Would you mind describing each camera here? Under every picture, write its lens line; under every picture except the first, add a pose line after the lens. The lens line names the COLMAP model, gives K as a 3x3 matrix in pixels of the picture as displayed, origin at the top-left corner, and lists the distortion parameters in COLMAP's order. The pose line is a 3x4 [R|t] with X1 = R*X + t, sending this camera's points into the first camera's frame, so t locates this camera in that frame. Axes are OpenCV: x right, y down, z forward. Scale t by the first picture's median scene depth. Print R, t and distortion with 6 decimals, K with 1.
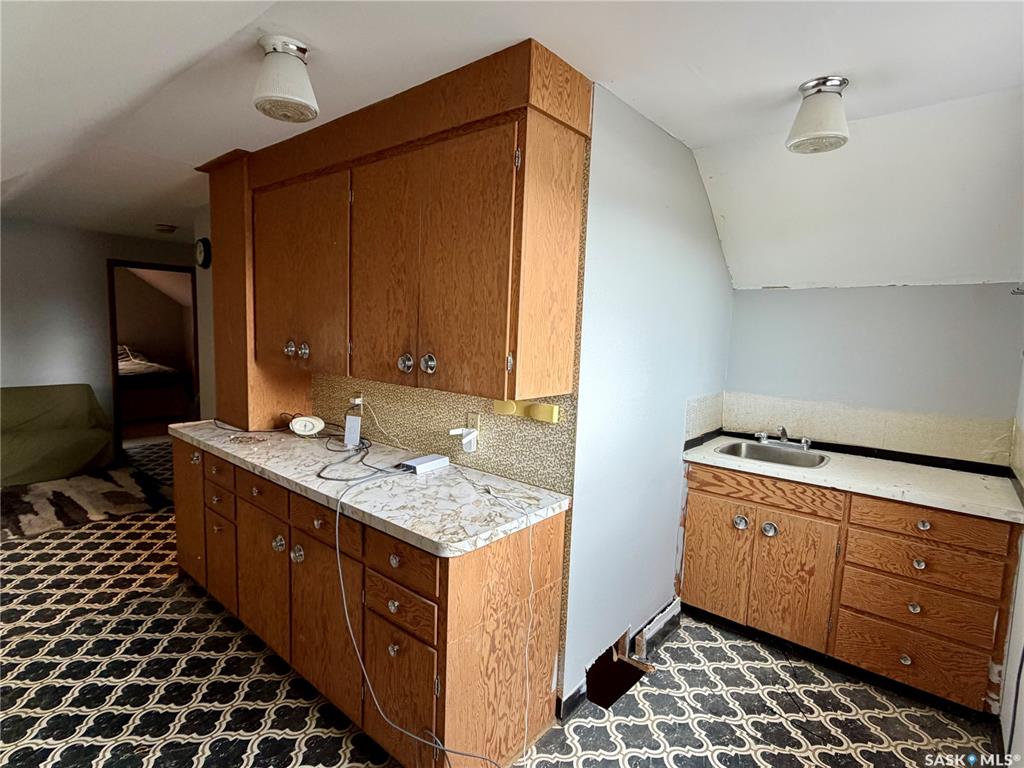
lens RADIAL K [[526.7, 0, 516.3], [0, 526.7, 384.6], [0, 0, 1]] dist [0.002034, -0.000719]
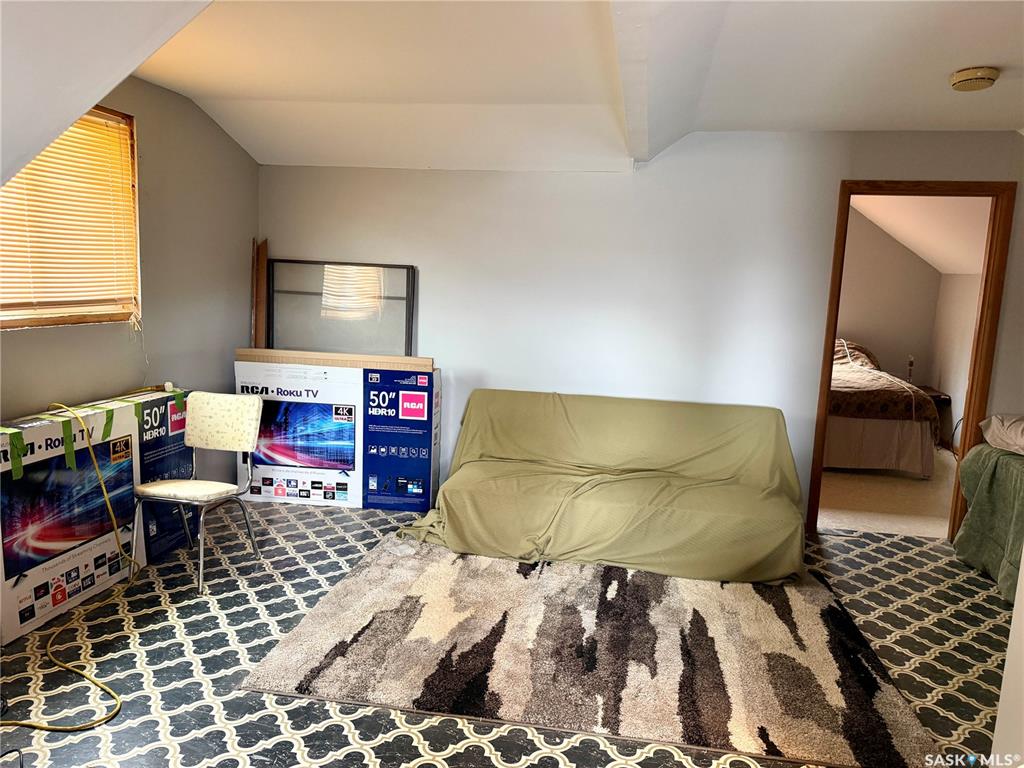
lens RADIAL K [[729.4, 0, 514.0], [0, 729.4, 384.8], [0, 0, 1]] dist [0.073094, -0.090928]
pose [[0.492626, 0.124376, -0.861308, -0.329056], [-0.105773, 0.990954, 0.082600, -0.063465], [0.863789, 0.050412, 0.501325, 0.424919]]
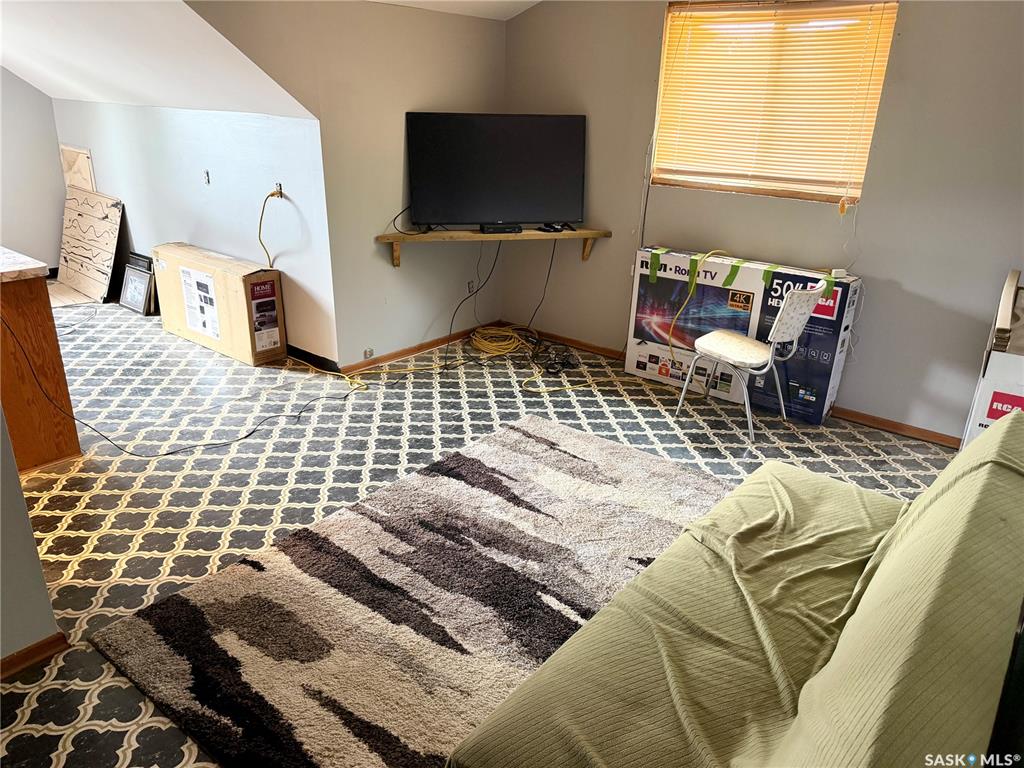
lens RADIAL K [[729.4, 0, 510.7], [0, 729.4, 389.1], [0, 0, 1]] dist [0.073094, -0.090928]
pose [[-0.998856, -0.045475, -0.014813, -0.838250], [-0.047353, 0.896825, 0.439844, -0.182689], [-0.006718, 0.440042, -0.897952, 1.299684]]
